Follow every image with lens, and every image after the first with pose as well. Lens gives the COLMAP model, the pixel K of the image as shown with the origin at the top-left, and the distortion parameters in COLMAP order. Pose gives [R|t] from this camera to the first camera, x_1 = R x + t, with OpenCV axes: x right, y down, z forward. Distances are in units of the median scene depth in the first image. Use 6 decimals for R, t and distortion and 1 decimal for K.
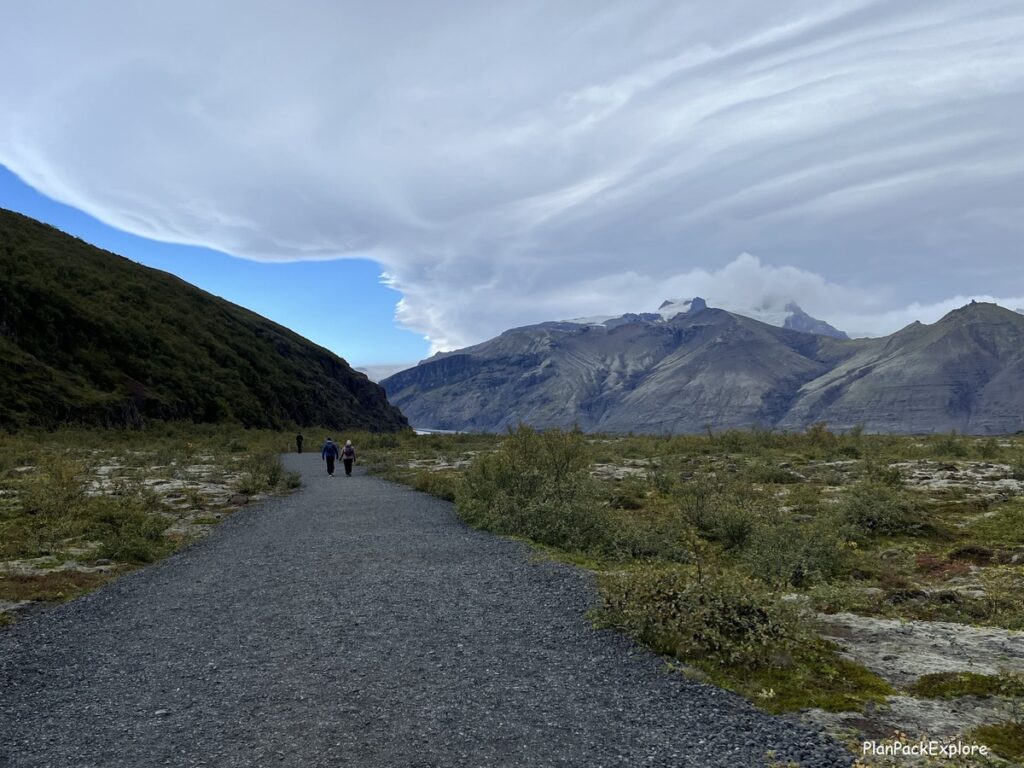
lens RADIAL K [[971.3, 0, 512.0], [0, 971.3, 384.0], [0, 0, 1]] dist [0.111563, -0.240489]
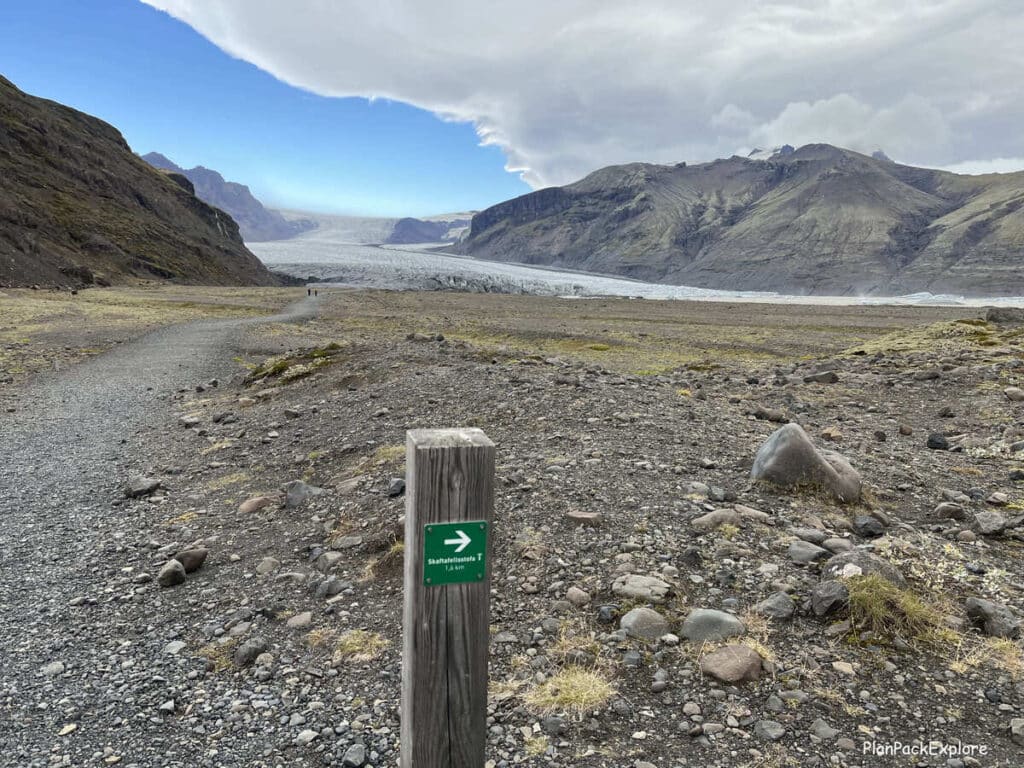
lens RADIAL K [[764.8, 0, 519.0], [0, 764.8, 386.7], [0, 0, 1]] dist [0.054932, -0.072852]
pose [[0.993431, 0.042349, -0.106306, 0.004803], [-0.020470, 0.979781, 0.199025, 0.014799], [0.112585, -0.195542, 0.974211, 0.218342]]
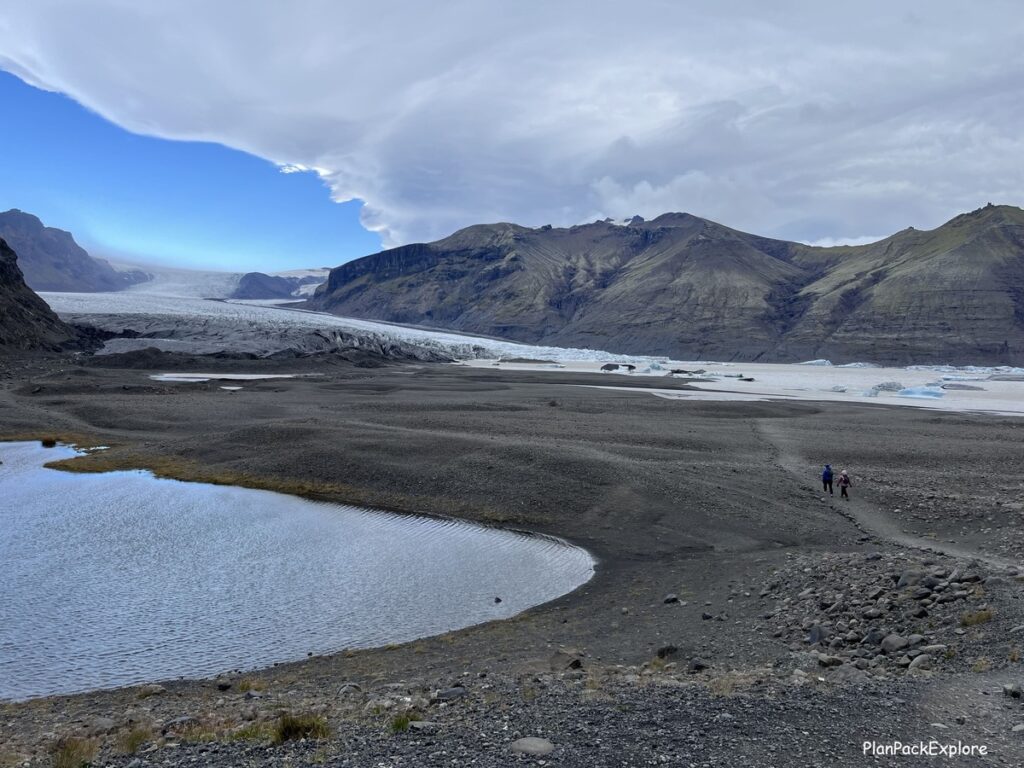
lens RADIAL K [[764.2, 0, 508.7], [0, 764.2, 385.2], [0, 0, 1]] dist [0.063021, -0.084466]
pose [[0.996813, 0.039047, 0.069564, -0.013410], [-0.046807, 0.992416, 0.113661, 0.018918], [-0.064598, -0.116555, 0.991081, 0.273563]]
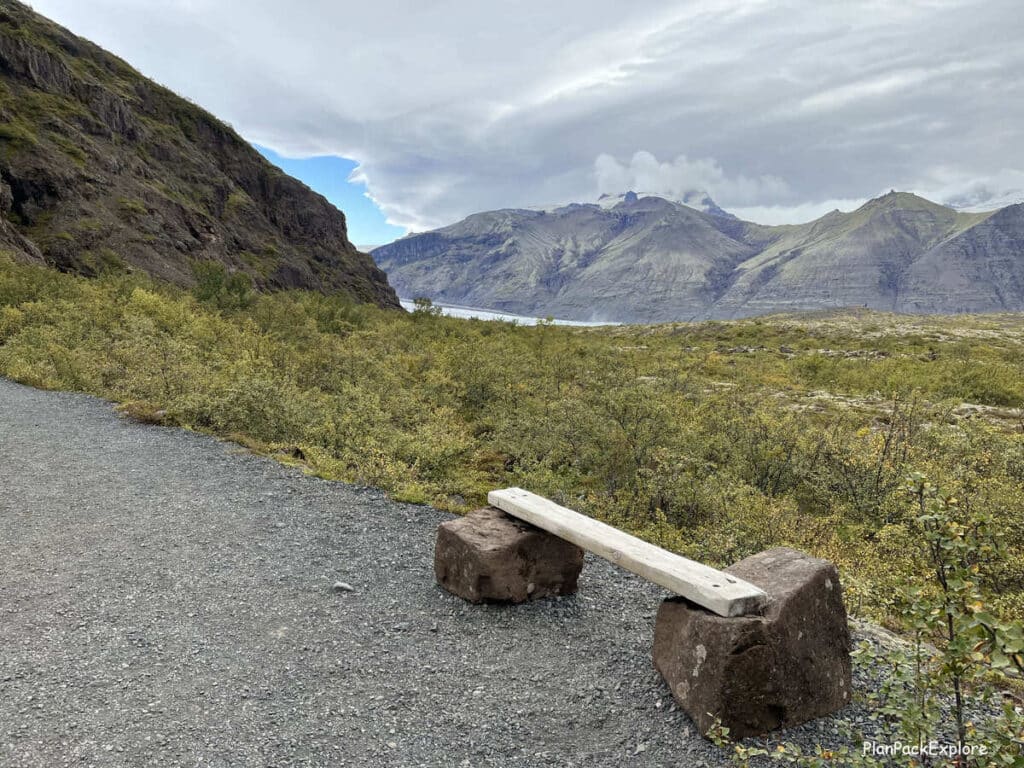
lens RADIAL K [[764.2, 0, 508.7], [0, 764.2, 385.2], [0, 0, 1]] dist [0.063021, -0.084466]
pose [[0.998492, 0.010056, 0.053960, -0.011668], [-0.018280, 0.987875, 0.154168, 0.005936], [-0.051756, -0.154922, 0.986570, 0.106144]]
